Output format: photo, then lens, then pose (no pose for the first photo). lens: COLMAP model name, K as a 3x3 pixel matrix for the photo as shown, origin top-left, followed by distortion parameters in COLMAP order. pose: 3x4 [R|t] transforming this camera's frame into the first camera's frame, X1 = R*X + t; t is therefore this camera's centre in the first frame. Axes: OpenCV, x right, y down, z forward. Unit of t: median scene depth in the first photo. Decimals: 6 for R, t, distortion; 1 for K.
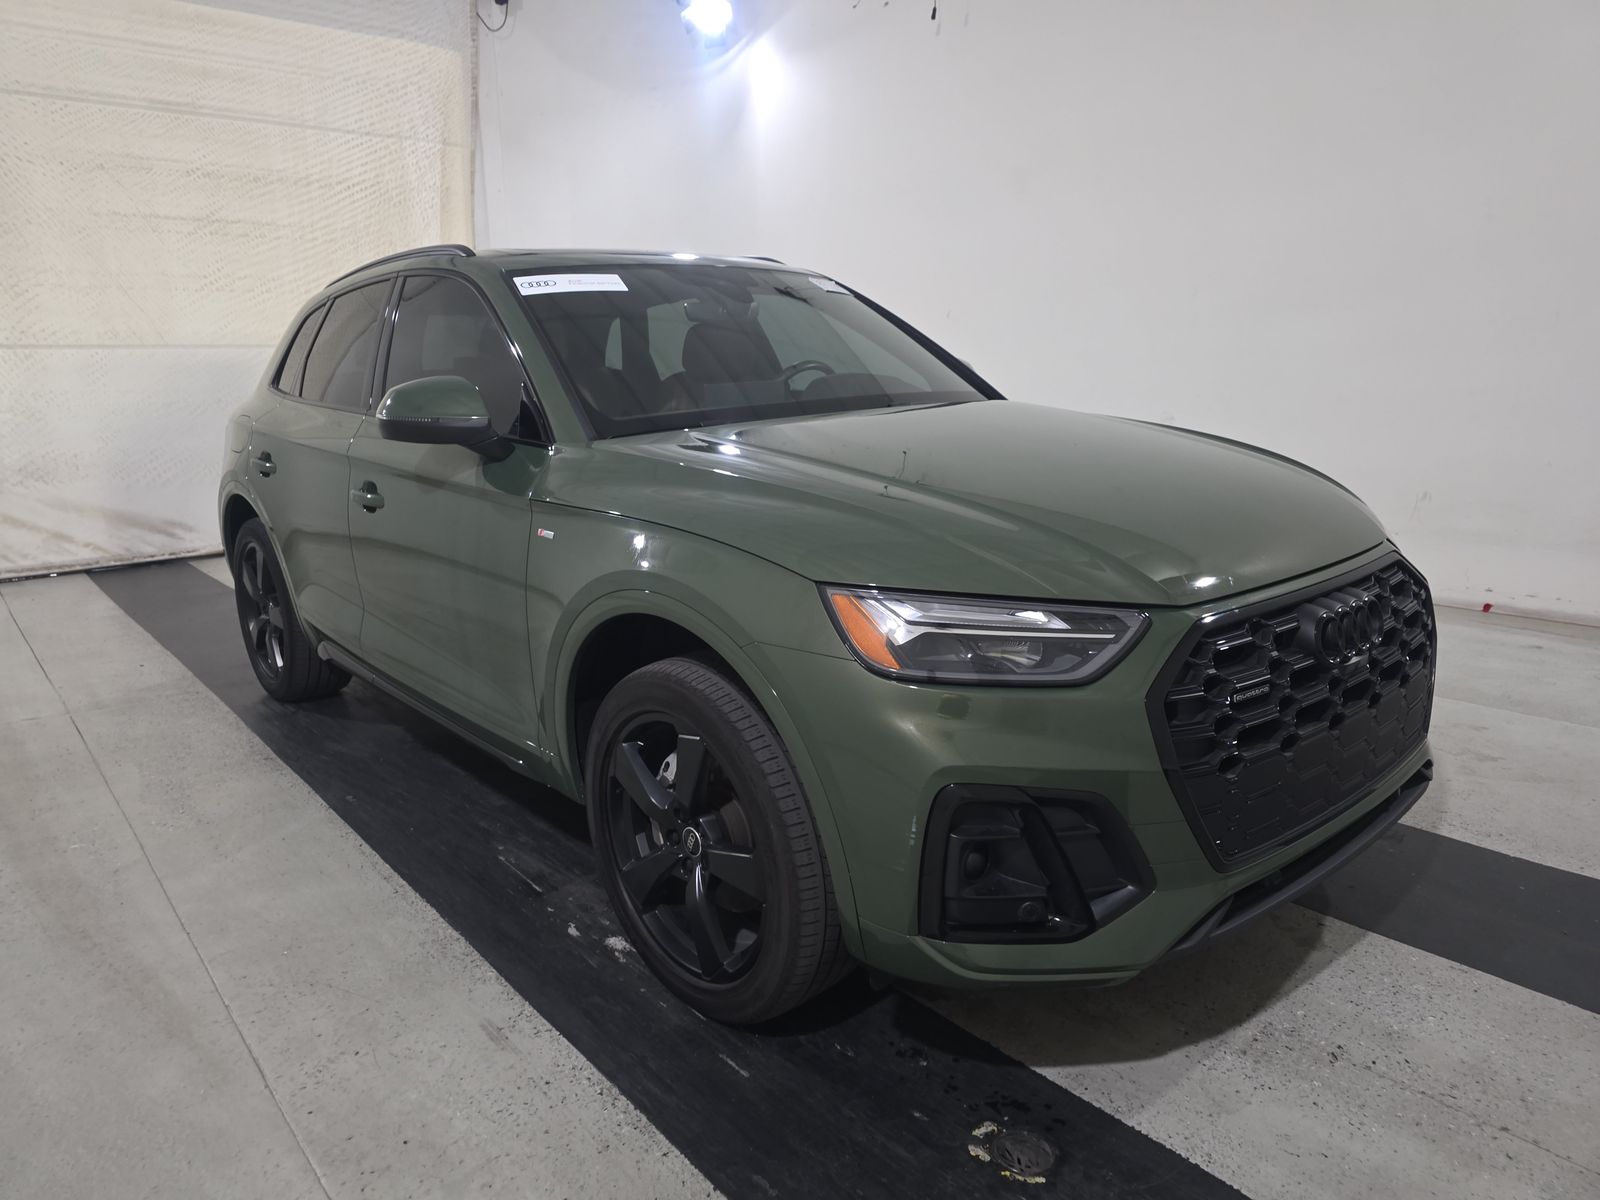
lens RADIAL K [[1099.9, 0, 806.8], [0, 1099.9, 589.0], [0, 0, 1]] dist [0.050075, -0.044233]
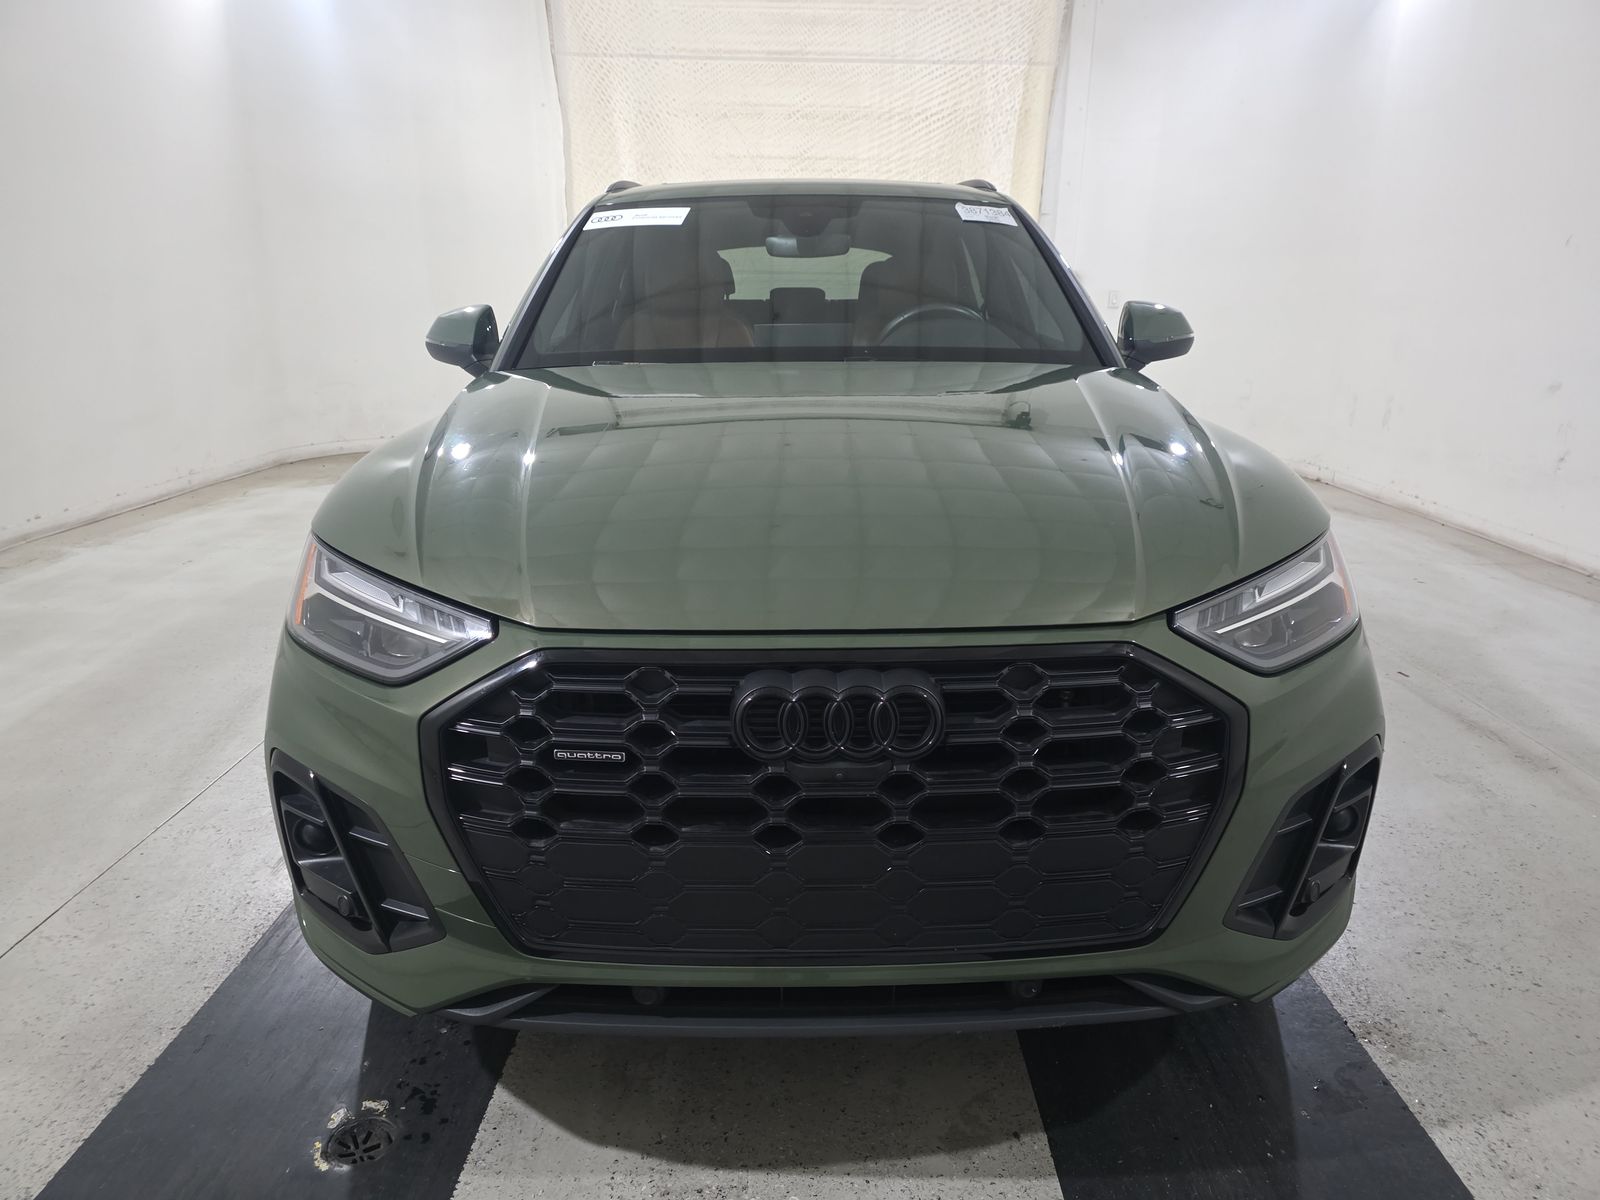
lens RADIAL K [[1099.9, 0, 805.8], [0, 1099.9, 606.7], [0, 0, 1]] dist [0.050075, -0.044233]
pose [[0.756861, 0.209052, -0.619241, 0.249807], [-0.159974, 0.977900, 0.134607, -0.035559], [0.633696, -0.002817, 0.773577, 0.124721]]
